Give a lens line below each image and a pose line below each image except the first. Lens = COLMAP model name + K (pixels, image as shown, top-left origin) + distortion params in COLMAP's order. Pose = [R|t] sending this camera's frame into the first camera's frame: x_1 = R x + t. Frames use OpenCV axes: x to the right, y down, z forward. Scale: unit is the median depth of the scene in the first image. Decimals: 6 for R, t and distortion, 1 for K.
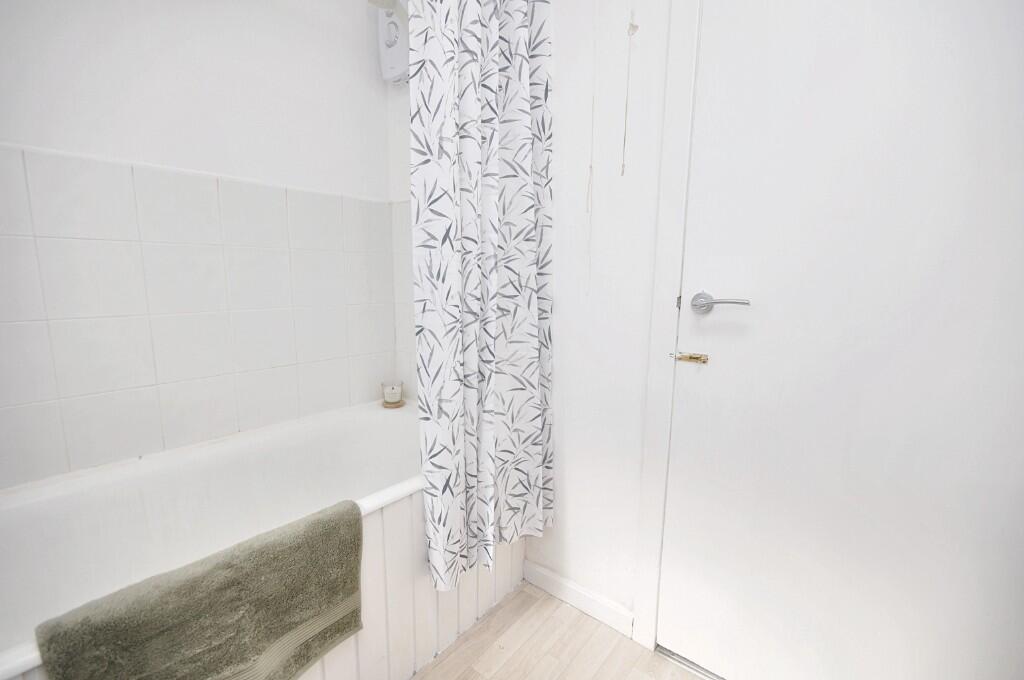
lens RADIAL K [[447.4, 0, 515.2], [0, 447.4, 342.5], [0, 0, 1]] dist [-0.003722, -0.000165]
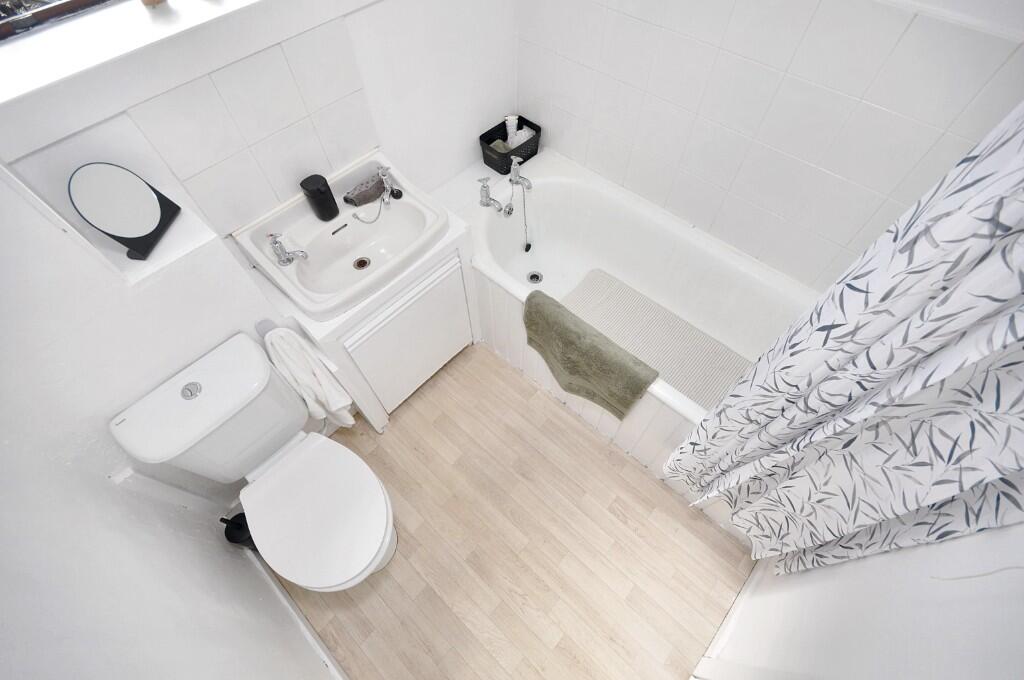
lens RADIAL K [[447.4, 0, 515.1], [0, 447.4, 340.0], [0, 0, 1]] dist [-0.003722, -0.000165]
pose [[-0.054315, 0.840183, -0.539576, 0.226966], [-0.157512, 0.526399, 0.835520, -0.604444], [0.986022, 0.130371, 0.103748, 0.337650]]
